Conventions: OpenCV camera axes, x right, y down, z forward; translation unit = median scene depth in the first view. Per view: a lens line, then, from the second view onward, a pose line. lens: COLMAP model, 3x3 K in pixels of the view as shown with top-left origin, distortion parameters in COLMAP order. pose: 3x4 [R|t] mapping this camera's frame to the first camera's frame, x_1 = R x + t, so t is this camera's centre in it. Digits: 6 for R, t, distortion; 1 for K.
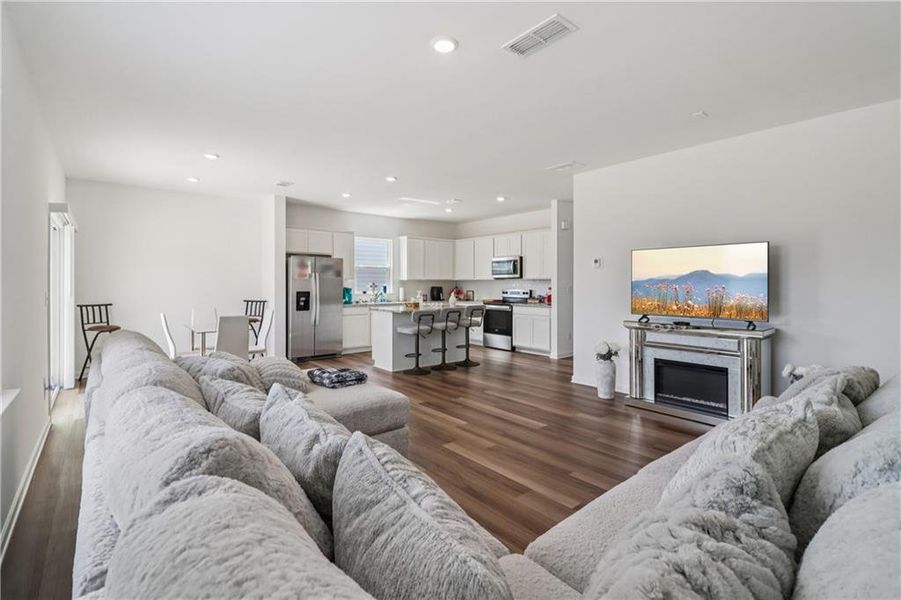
lens RADIAL K [[414.5, 0, 455.1], [0, 414.5, 284.8], [0, 0, 1]] dist [-0.001279, -0.003911]
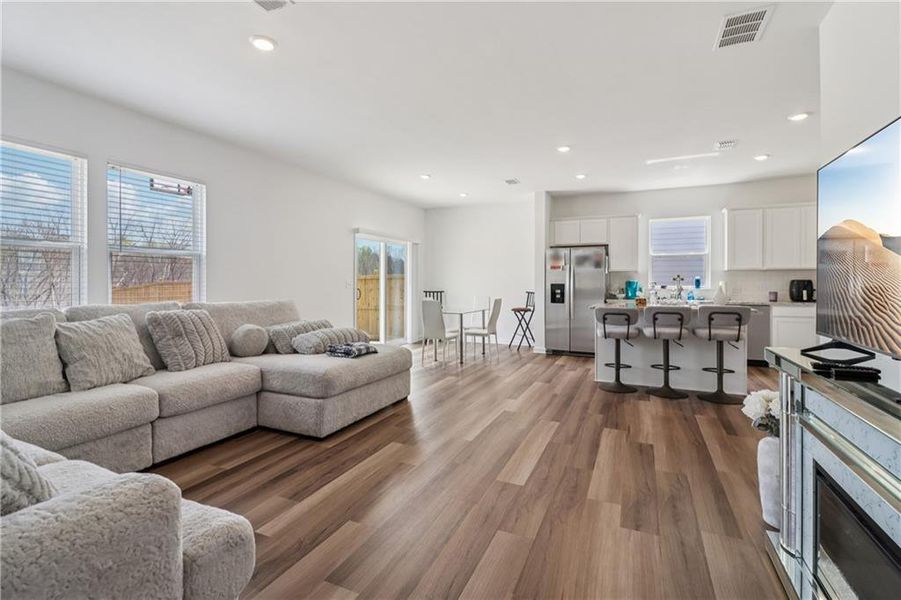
lens RADIAL K [[414.5, 0, 453.2], [0, 414.5, 281.8], [0, 0, 1]] dist [-0.001279, -0.003911]
pose [[0.419117, -0.003545, -0.907925, 0.427068], [-0.003208, 0.999980, -0.005385, 0.017791], [0.907927, 0.005169, 0.419097, 0.363892]]
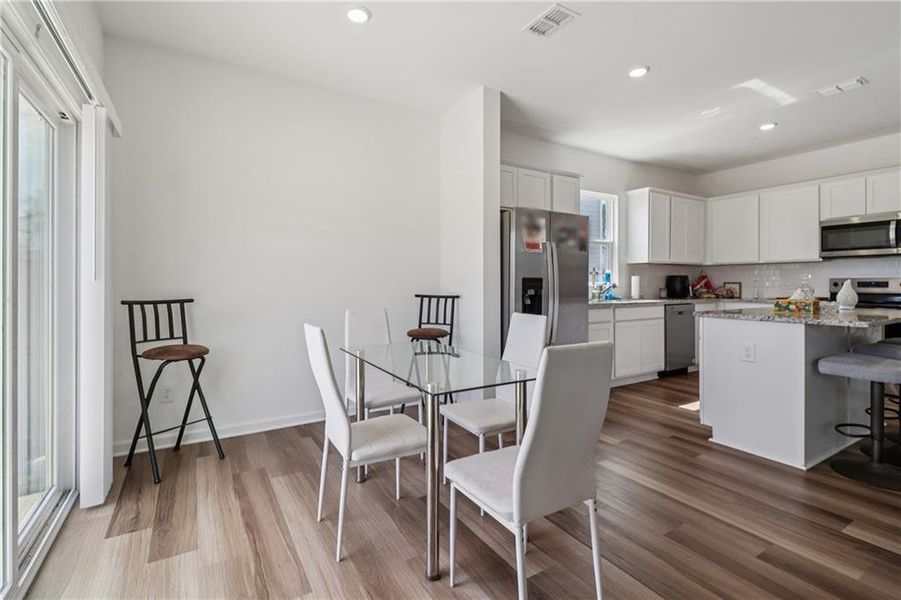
lens RADIAL K [[414.5, 0, 449.4], [0, 414.5, 282.1], [0, 0, 1]] dist [-0.001279, -0.003911]
pose [[0.987148, 0.000277, -0.159808, -0.389000], [-0.000770, 0.999995, -0.003028, 0.023345], [0.159806, 0.003112, 0.987144, 0.486326]]
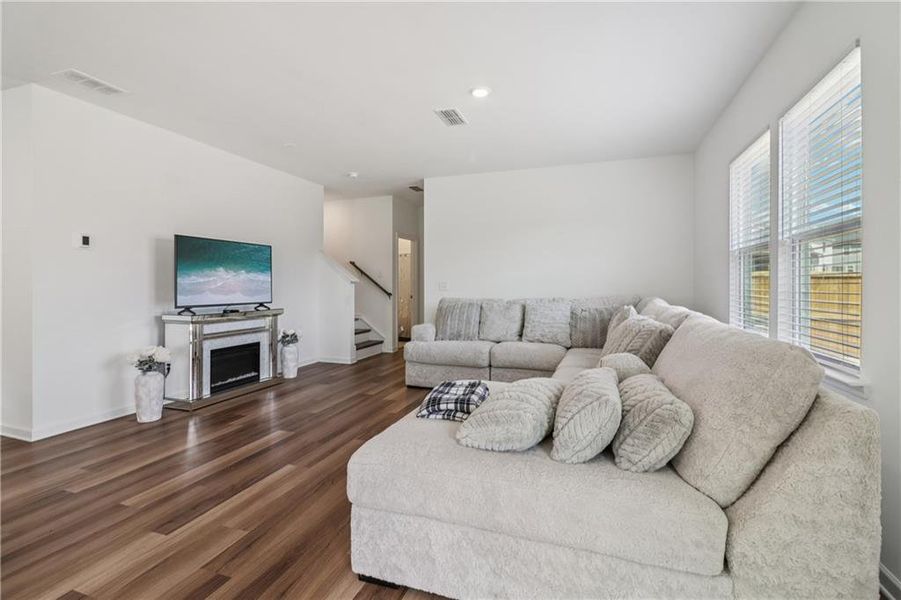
lens RADIAL K [[414.5, 0, 454.5], [0, 414.5, 290.8], [0, 0, 1]] dist [-0.001279, -0.003911]
pose [[-0.505945, -0.010651, 0.862500, -0.410630], [0.005766, 0.999860, 0.015730, 0.017320], [-0.862546, 0.012931, -0.505813, 0.638229]]
